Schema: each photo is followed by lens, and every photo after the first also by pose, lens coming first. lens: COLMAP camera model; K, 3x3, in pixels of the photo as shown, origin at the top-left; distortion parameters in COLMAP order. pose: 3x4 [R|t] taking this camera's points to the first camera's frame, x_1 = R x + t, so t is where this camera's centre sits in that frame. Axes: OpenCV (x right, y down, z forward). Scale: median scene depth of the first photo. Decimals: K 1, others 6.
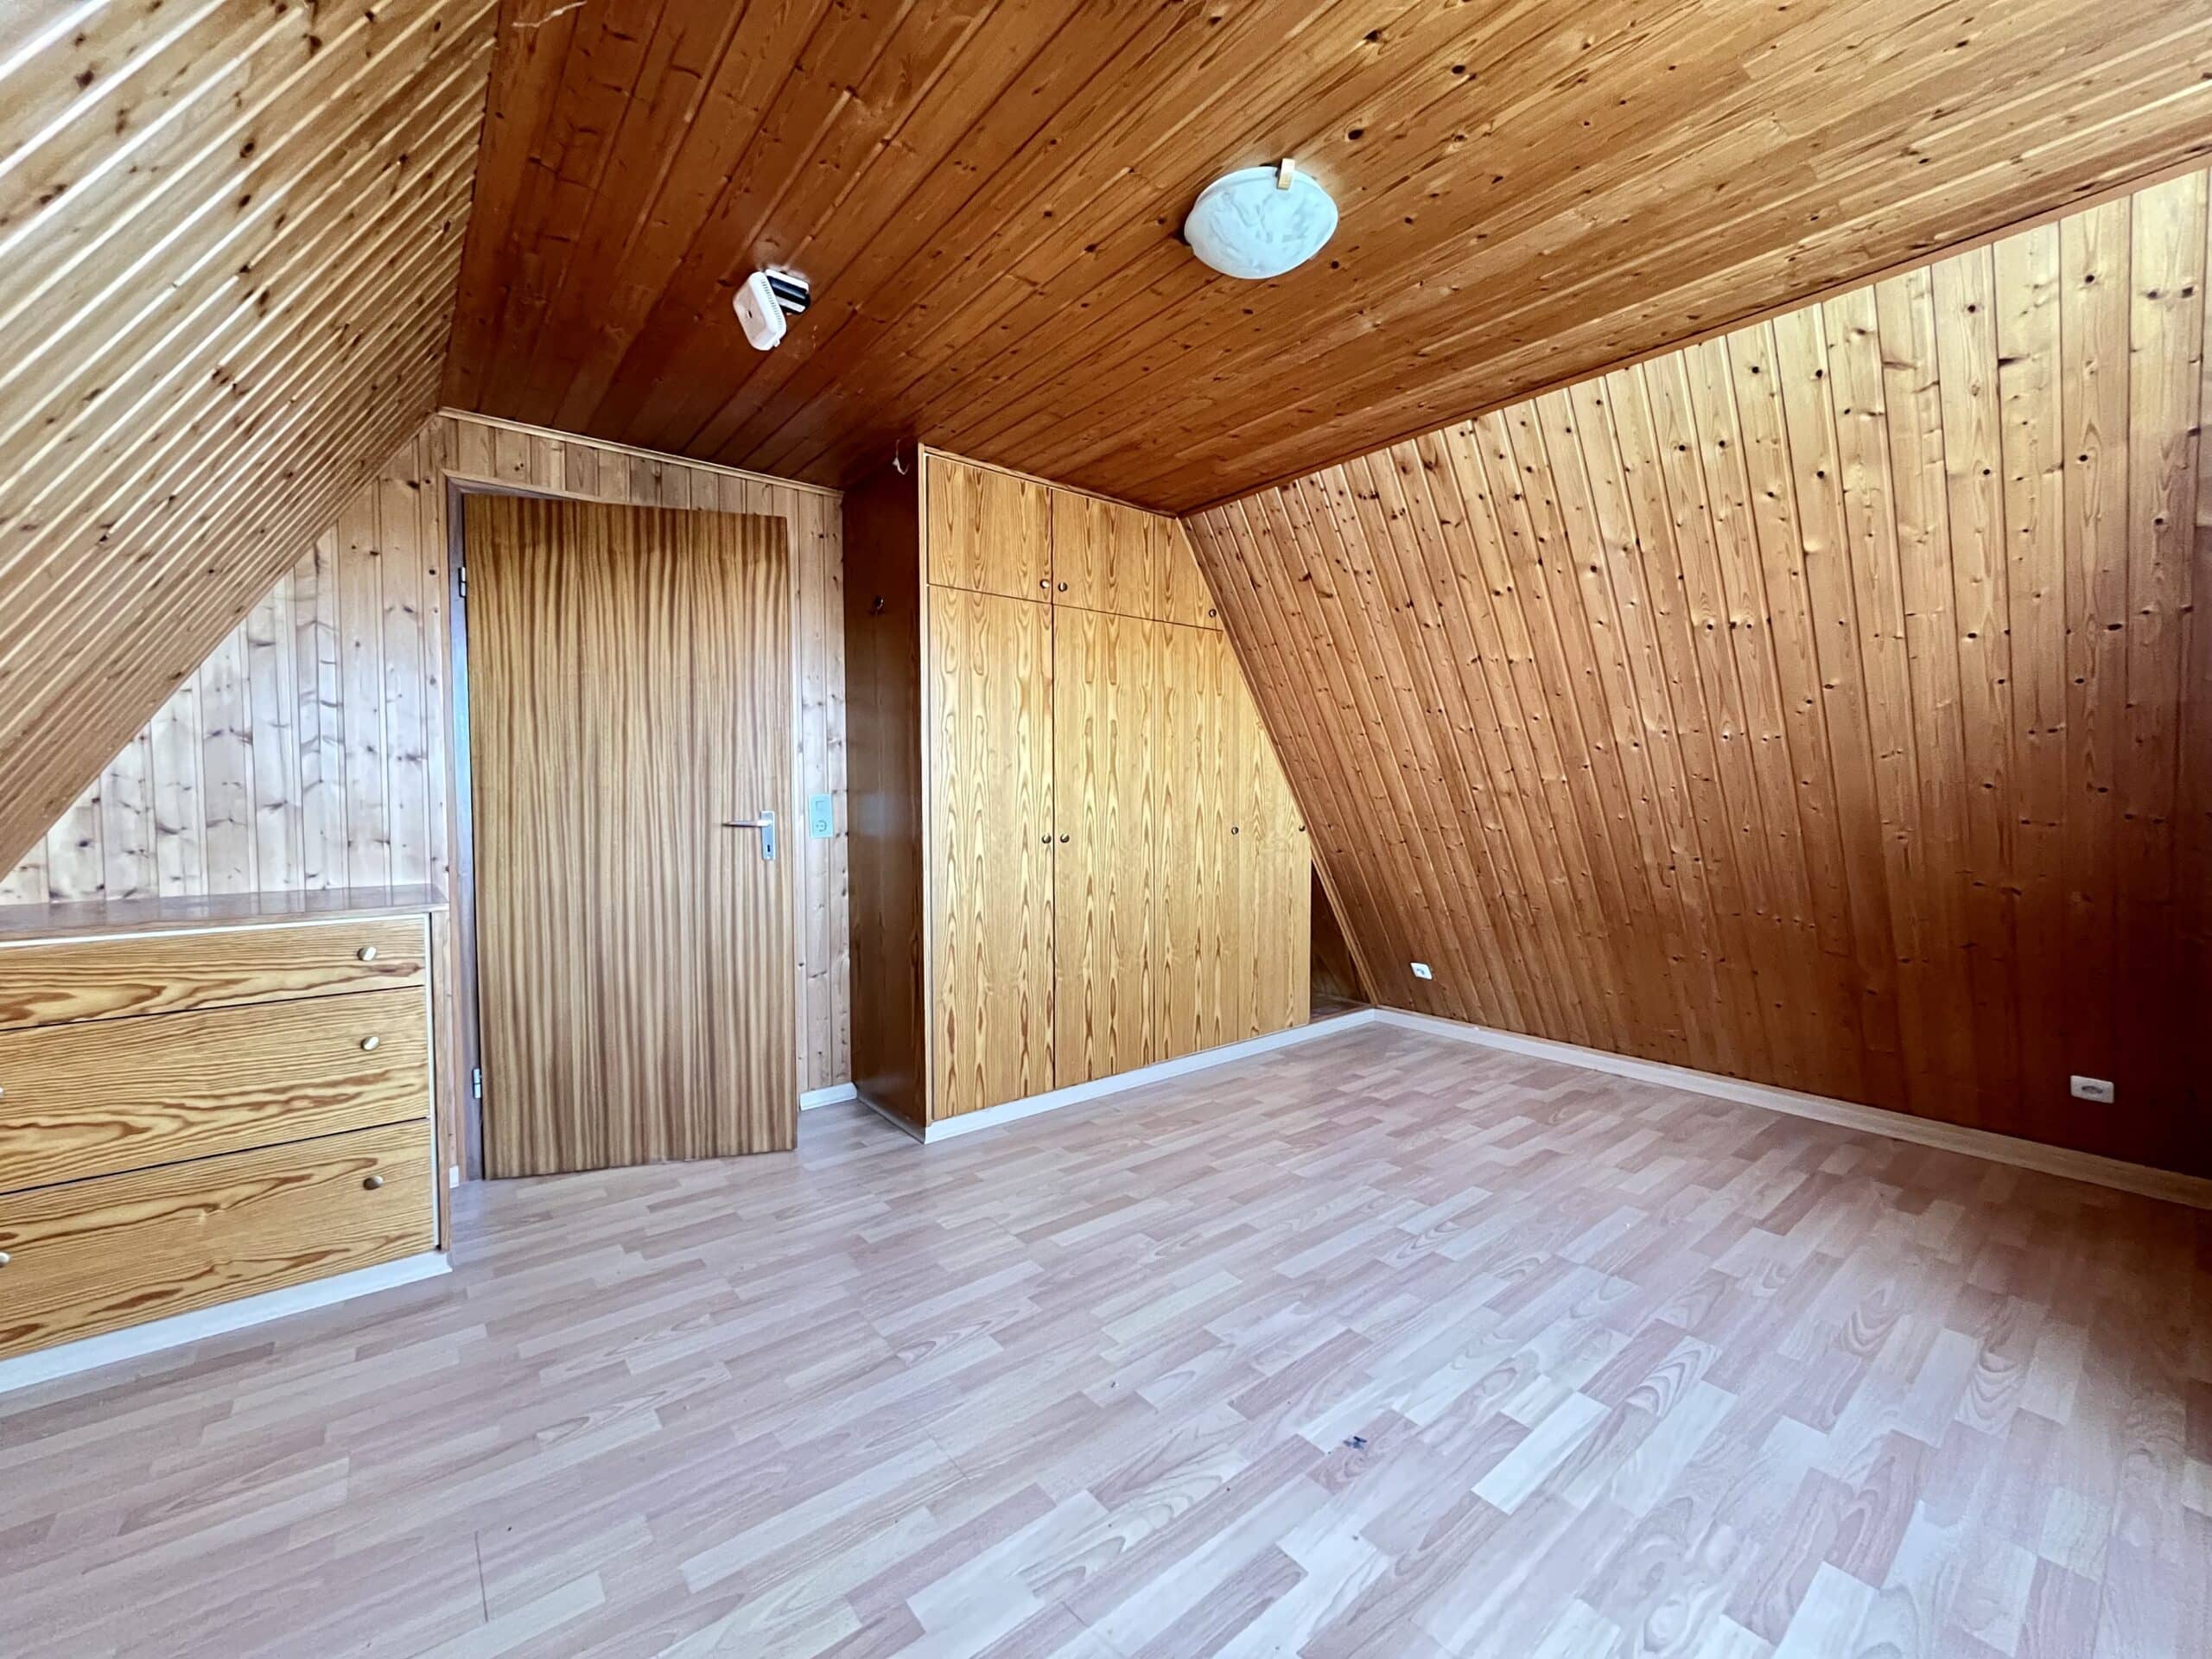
lens RADIAL K [[889.0, 0, 1116.4], [0, 889.0, 828.3], [0, 0, 1]] dist [0.000630, -0.000003]
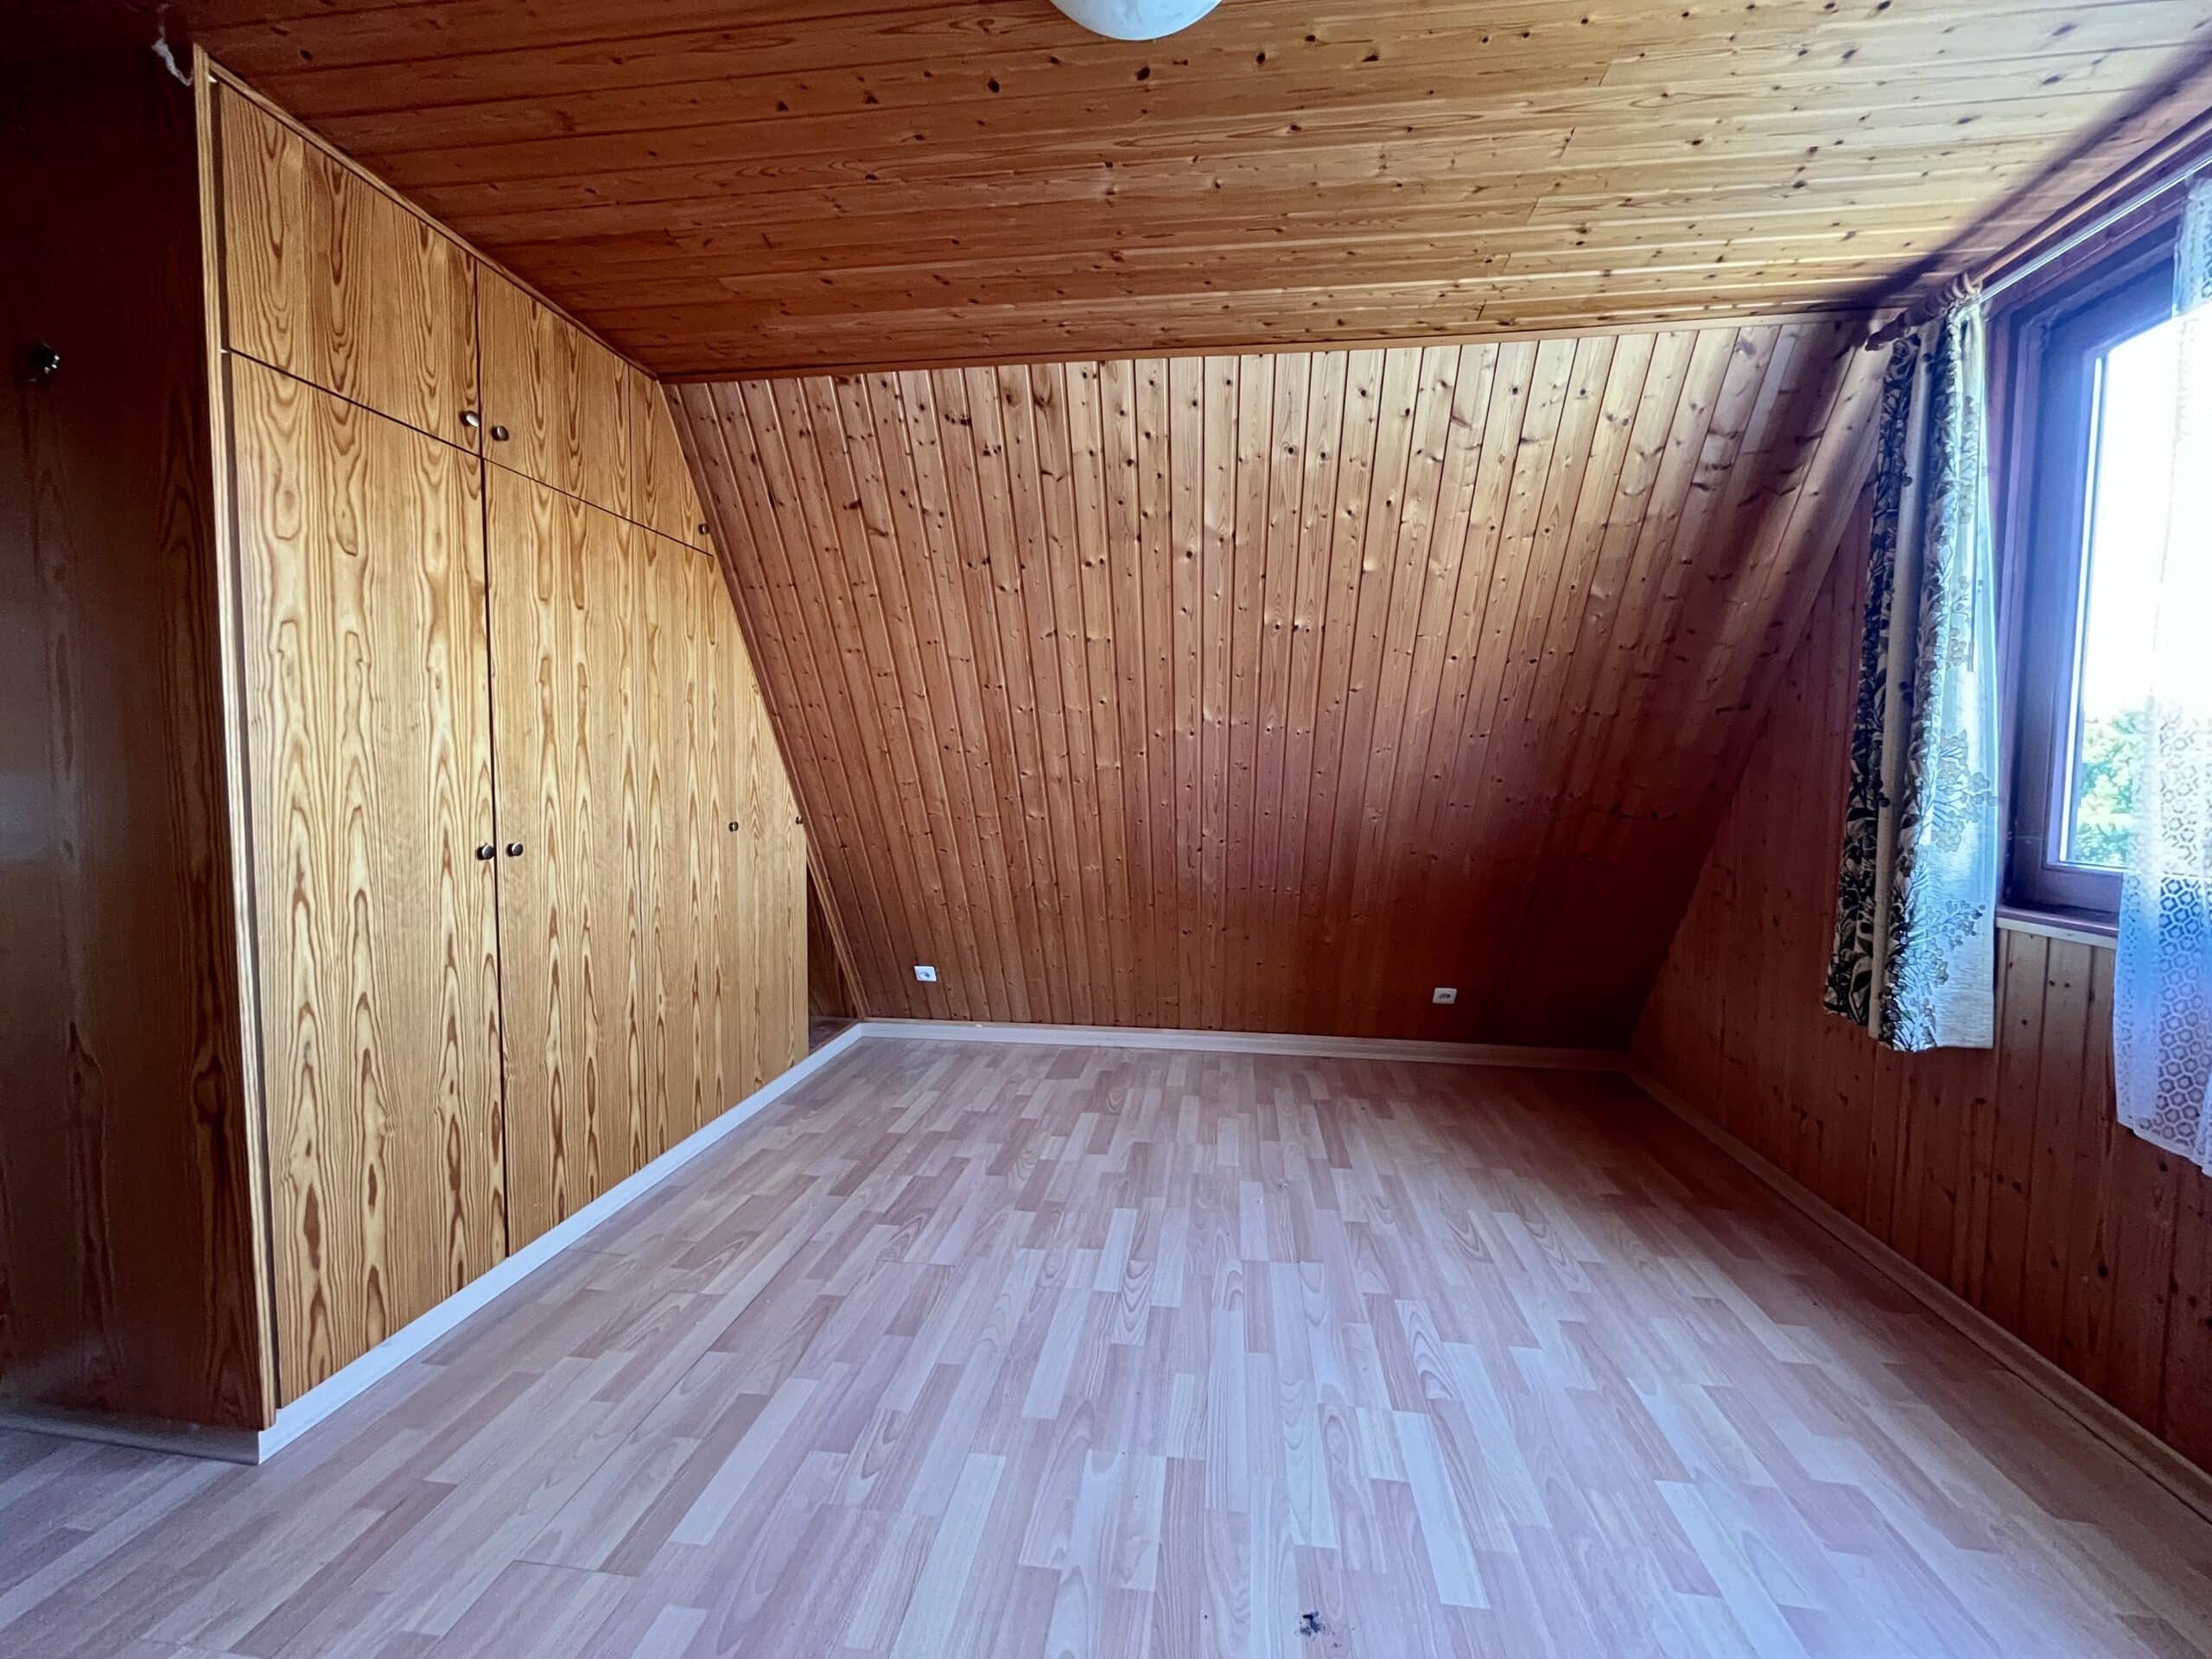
lens RADIAL K [[891.3, 0, 1109.6], [0, 891.3, 829.0], [0, 0, 1]] dist [-0.000411, -0.001070]
pose [[0.730566, -0.033037, 0.682042, -0.179941], [0.018931, 0.999425, 0.028132, -0.012491], [-0.682580, -0.007641, 0.730771, 0.275096]]
